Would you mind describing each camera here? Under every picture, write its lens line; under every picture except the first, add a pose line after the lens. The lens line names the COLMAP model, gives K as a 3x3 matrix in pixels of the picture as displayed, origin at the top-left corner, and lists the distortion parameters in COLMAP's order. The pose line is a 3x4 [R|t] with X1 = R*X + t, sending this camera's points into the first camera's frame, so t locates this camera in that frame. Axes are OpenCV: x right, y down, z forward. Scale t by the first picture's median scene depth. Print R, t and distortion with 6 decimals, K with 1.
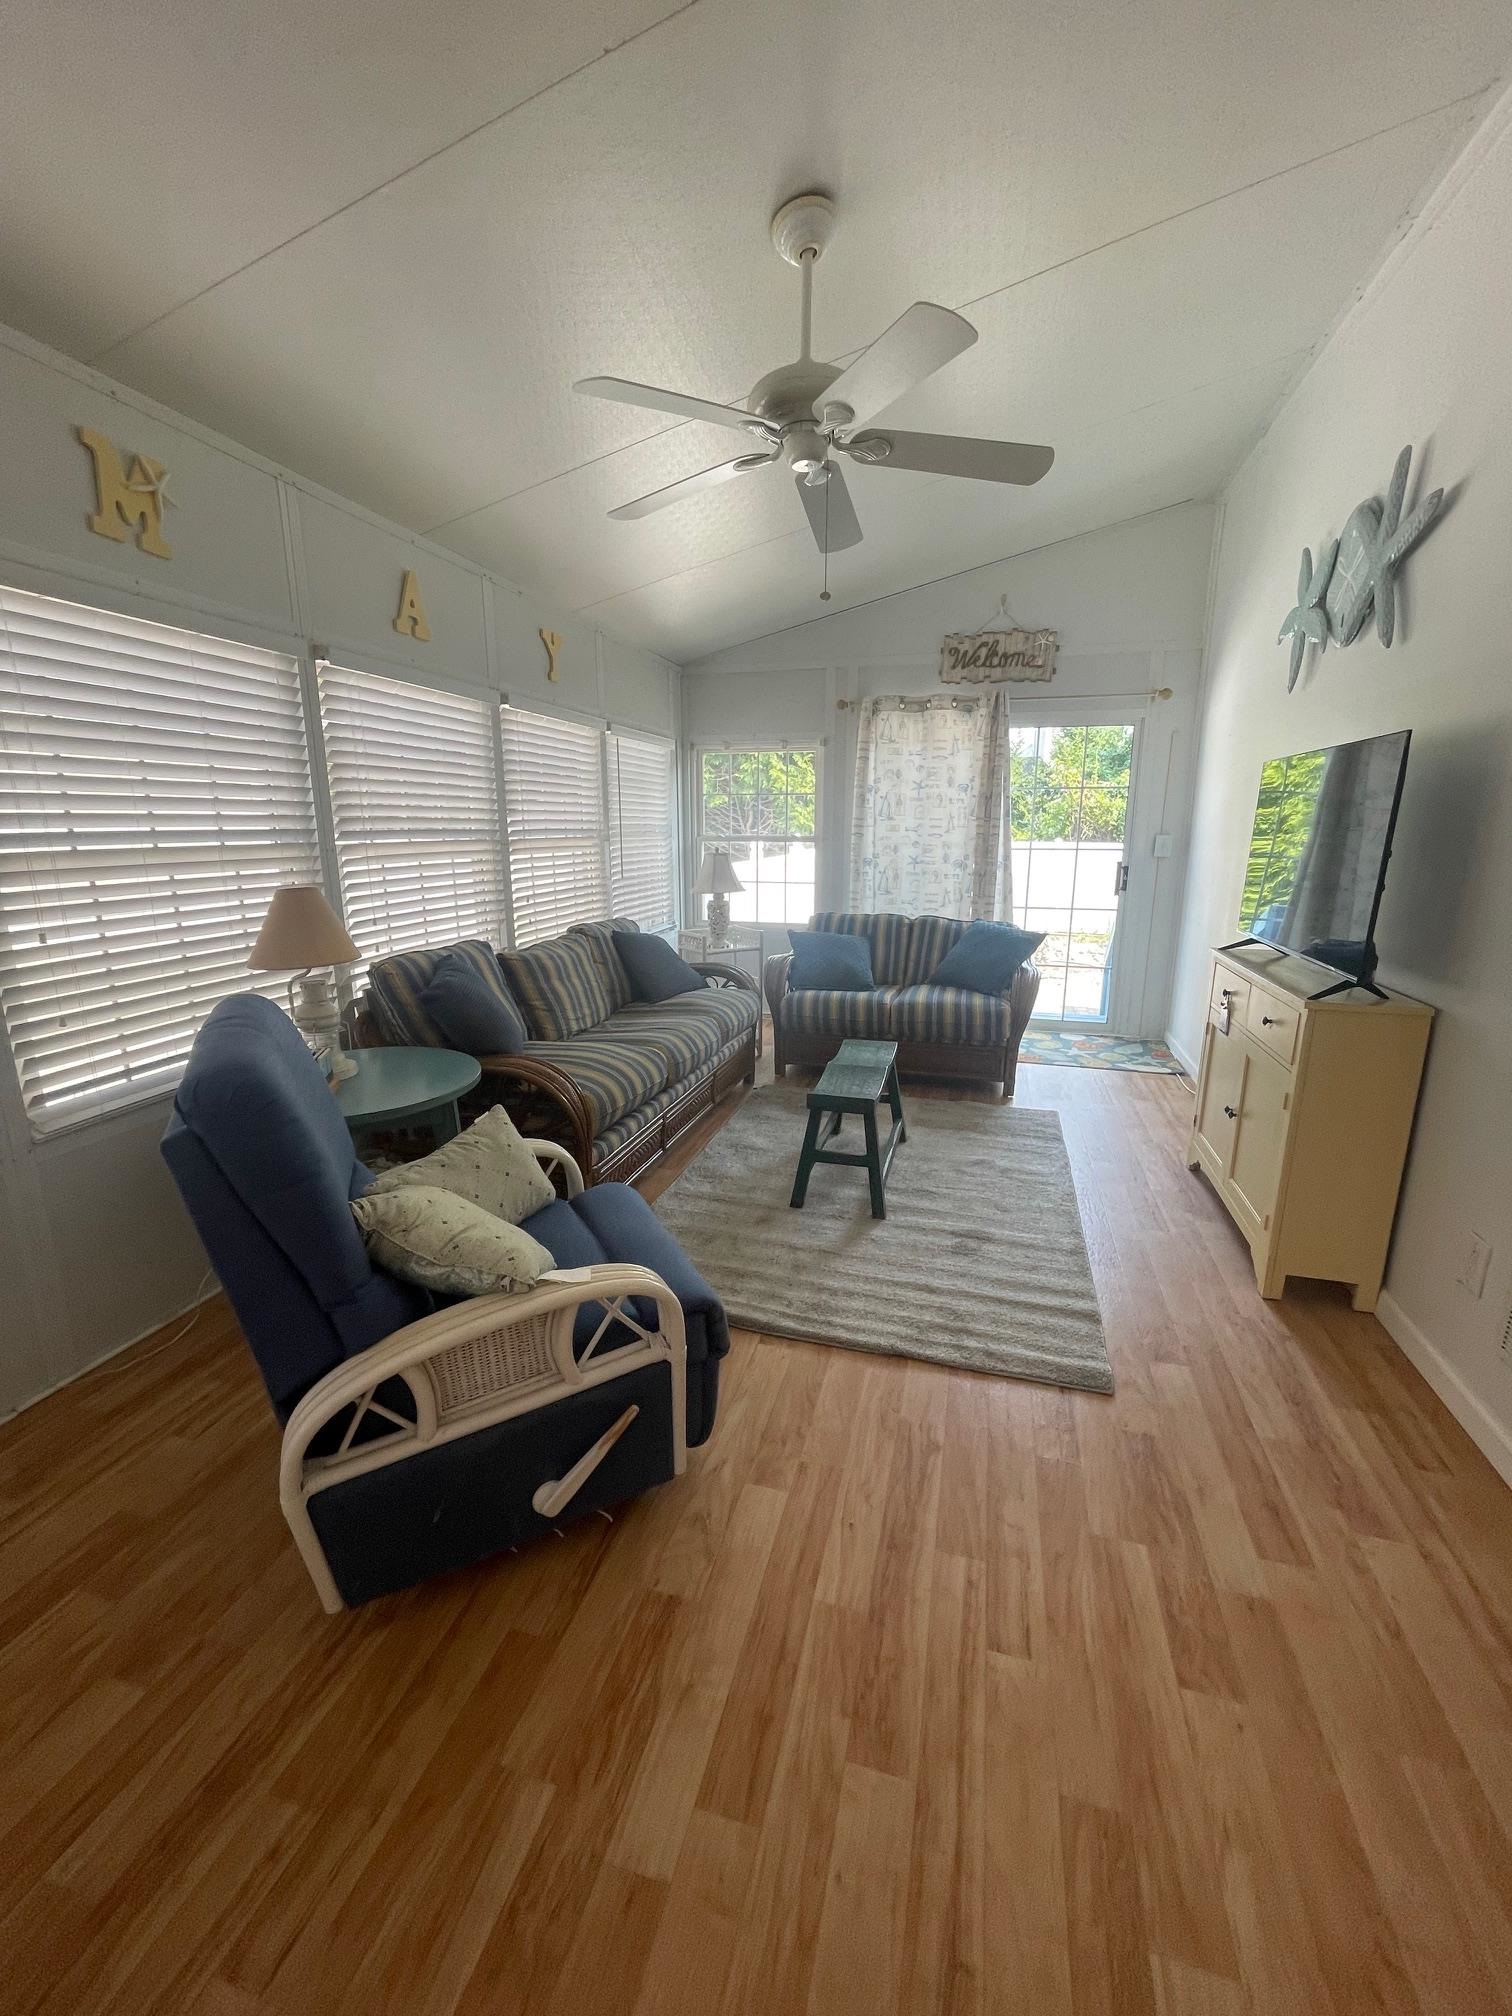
lens RADIAL K [[819.0, 0, 750.7], [0, 819.0, 1007.4], [0, 0, 1]] dist [-0.002965, 0.002296]
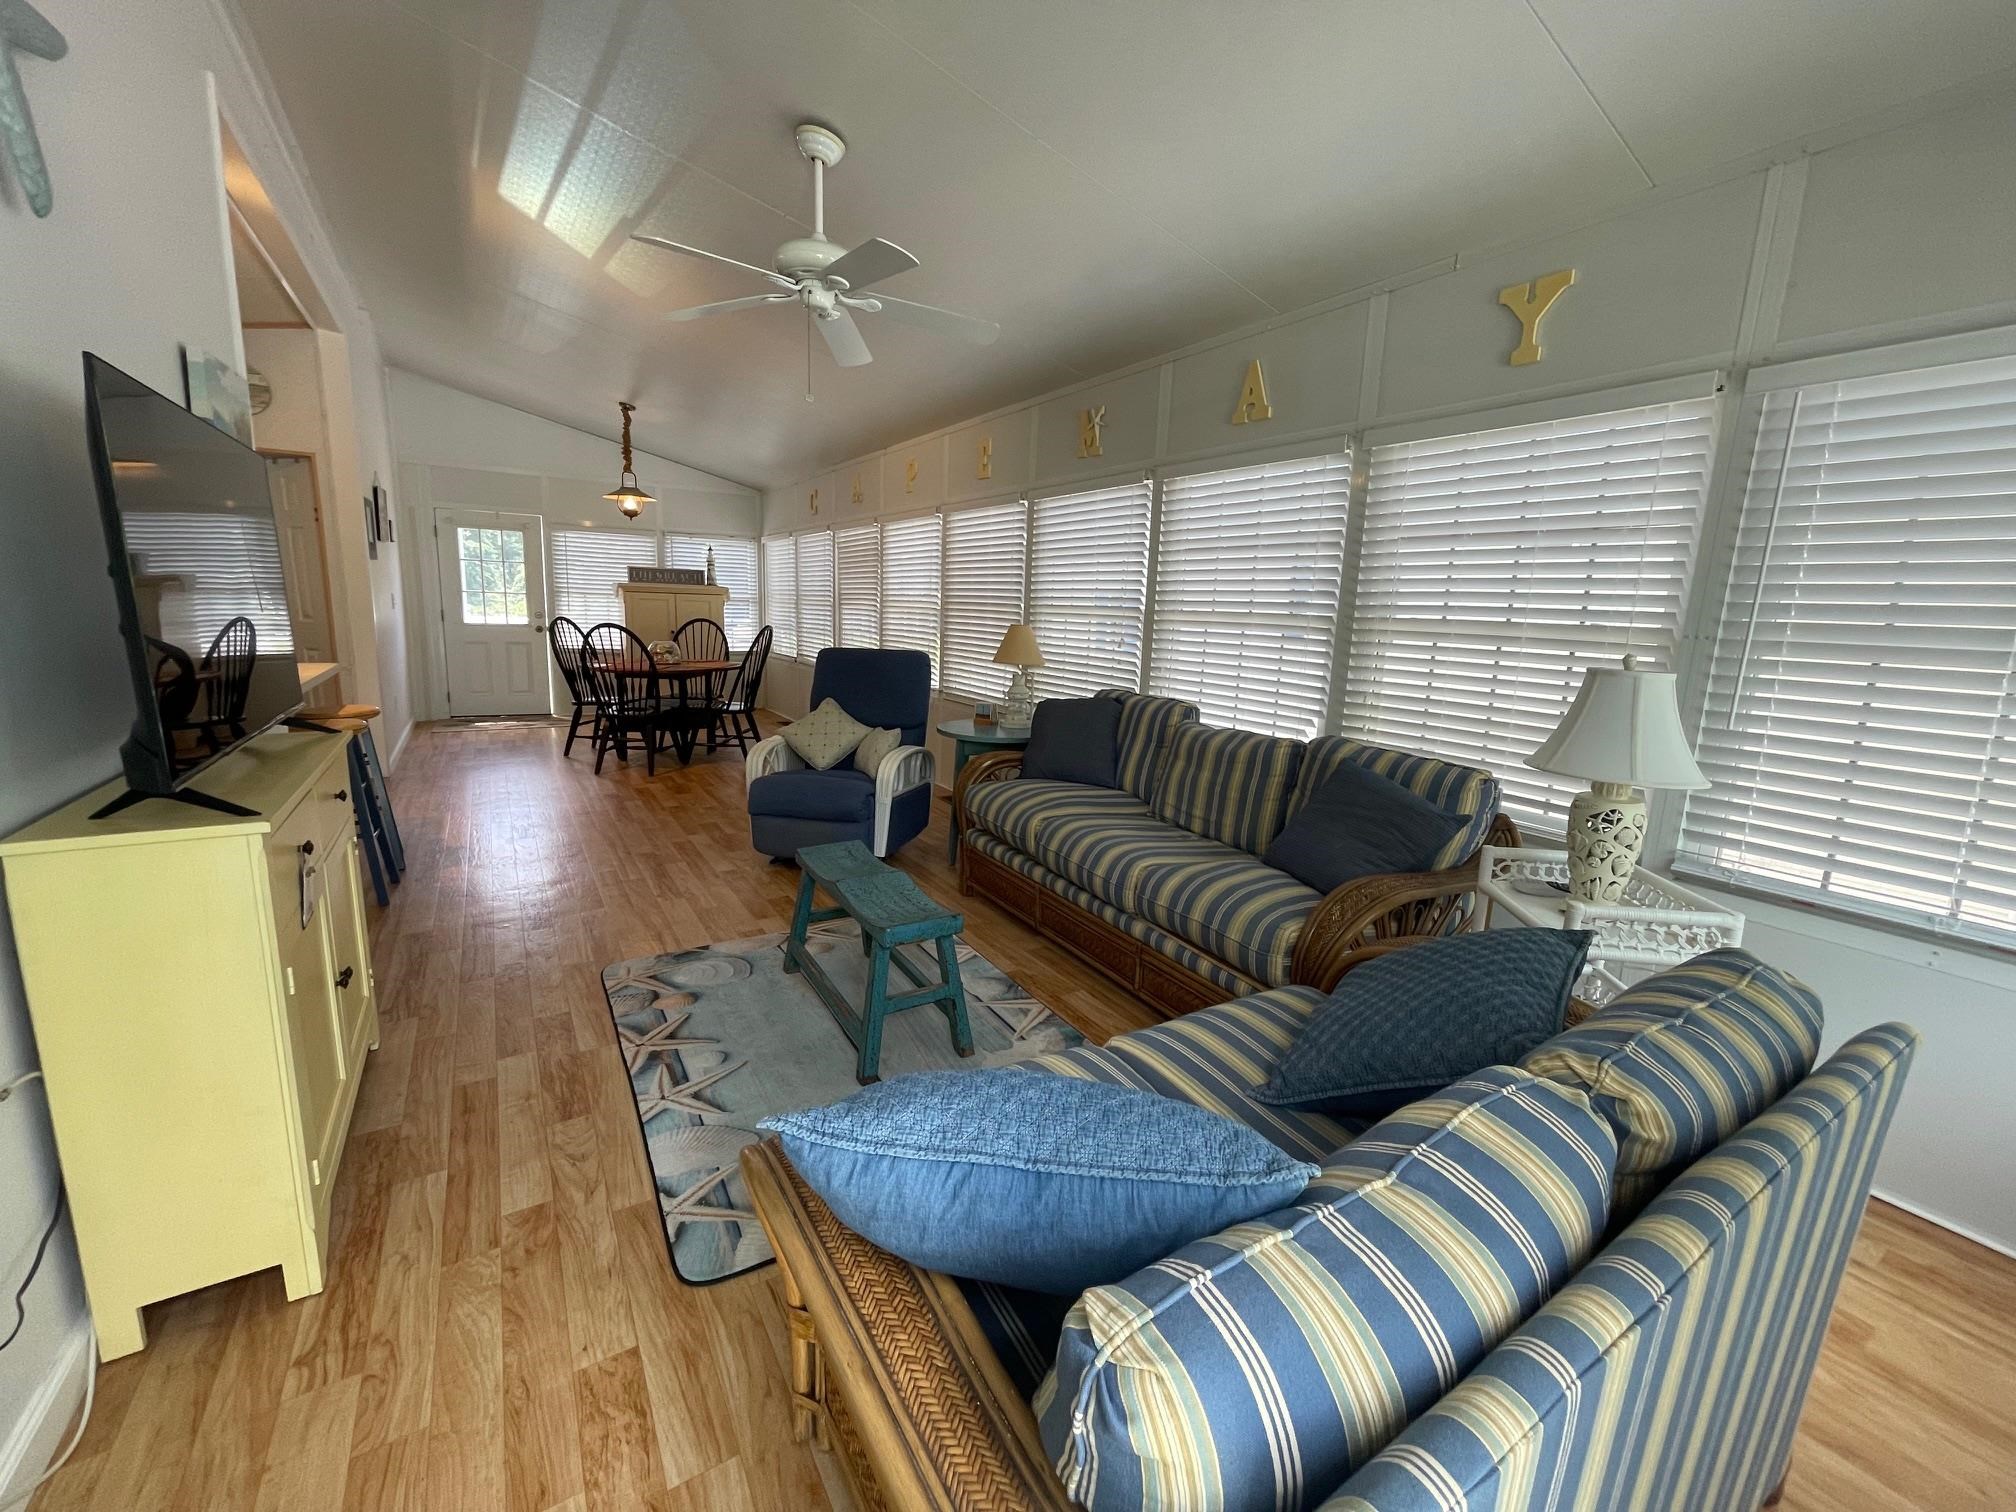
lens RADIAL K [[819.0, 0, 1008.6], [0, 819.0, 753.3], [0, 0, 1]] dist [-0.002965, 0.002296]
pose [[-0.667119, 0.099860, -0.738228, 0.859772], [-0.206293, 0.927456, 0.311880, -0.471431], [0.715818, 0.360352, -0.598123, 2.240115]]
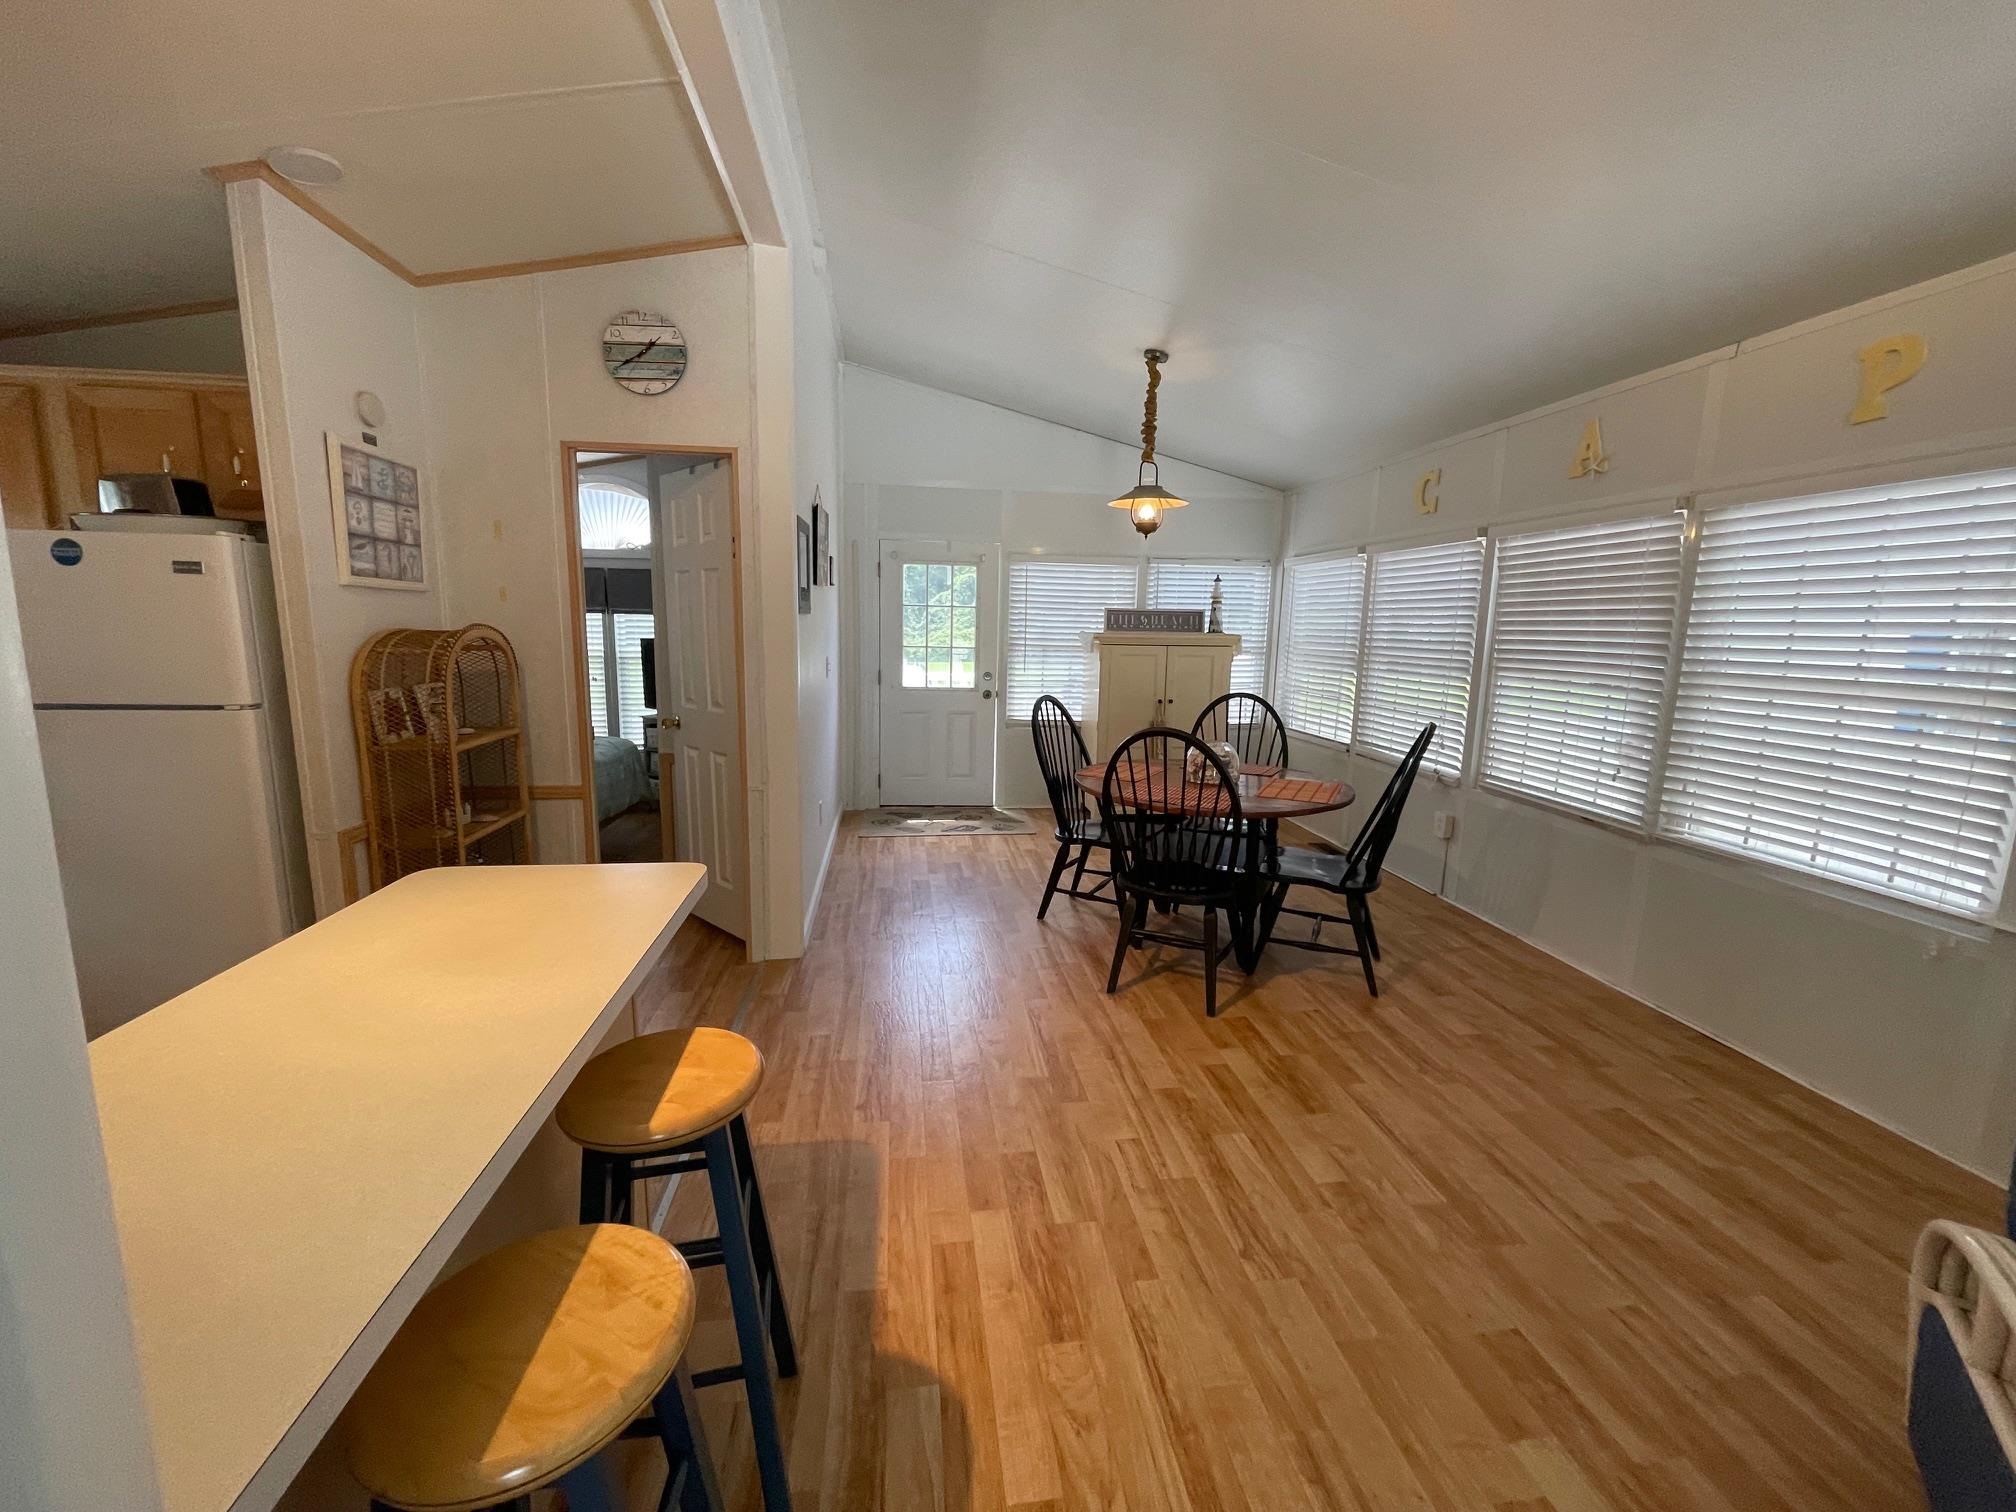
lens RADIAL K [[819.0, 0, 1001.5], [0, 819.0, 754.5], [0, 0, 1]] dist [-0.002965, 0.002296]
pose [[-0.918859, 0.035654, -0.392972, 0.596117], [-0.115819, 0.927673, 0.354978, -0.250064], [0.377206, 0.371688, -0.848271, 1.025129]]
